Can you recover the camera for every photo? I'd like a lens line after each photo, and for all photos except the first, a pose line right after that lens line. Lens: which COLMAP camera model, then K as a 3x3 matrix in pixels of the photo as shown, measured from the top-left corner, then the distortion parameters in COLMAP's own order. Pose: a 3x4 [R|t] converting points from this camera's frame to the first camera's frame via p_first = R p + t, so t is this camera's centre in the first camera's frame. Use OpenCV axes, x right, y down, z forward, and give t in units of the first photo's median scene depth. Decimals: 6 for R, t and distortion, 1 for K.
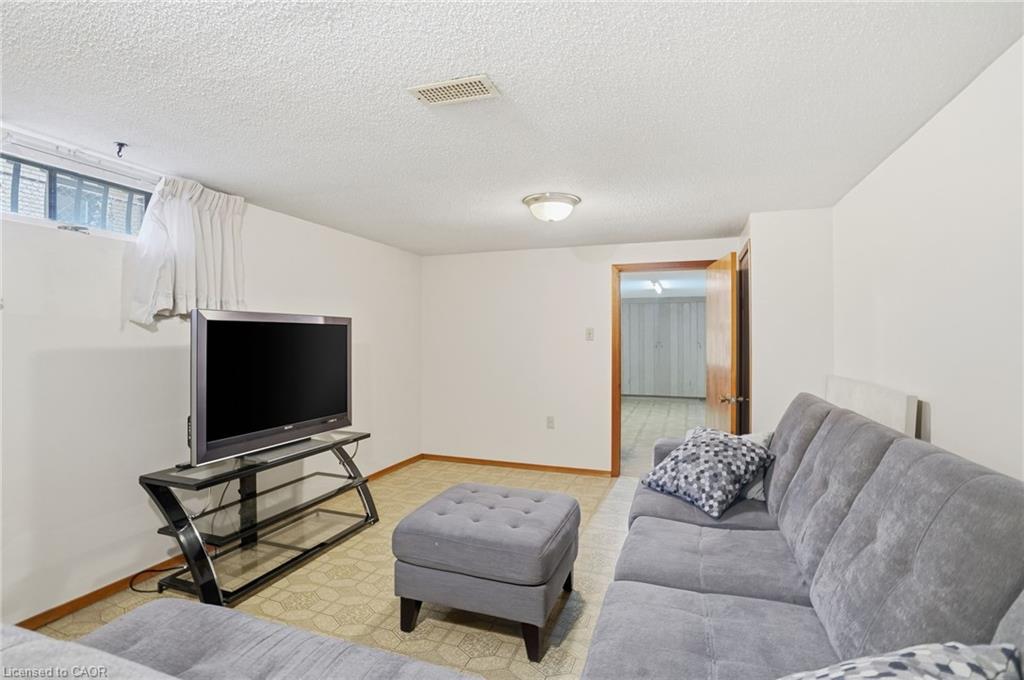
lens RADIAL K [[493.0, 0, 514.1], [0, 493.0, 322.5], [0, 0, 1]] dist [-0.071319, 0.028022]
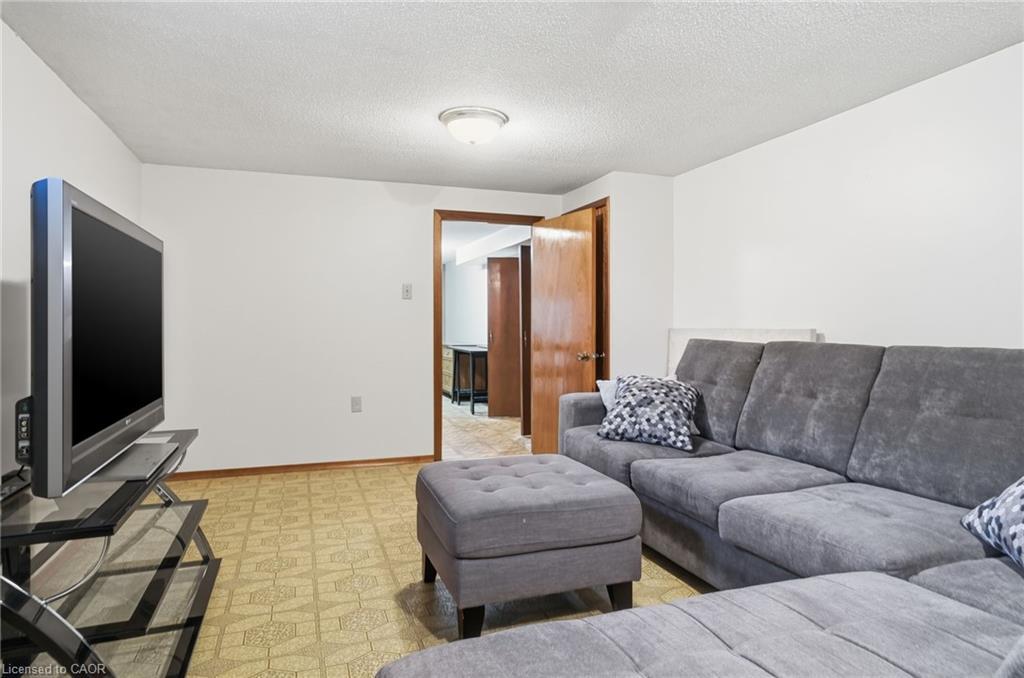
lens RADIAL K [[621.9, 0, 463.9], [0, 621.9, 319.6], [0, 0, 1]] dist [-0.064461, 0.068355]
pose [[0.776203, 0.007583, 0.630438, -0.746429], [-0.016732, 0.999823, 0.008574, 0.104255], [-0.630261, -0.017203, 0.776193, 0.245991]]
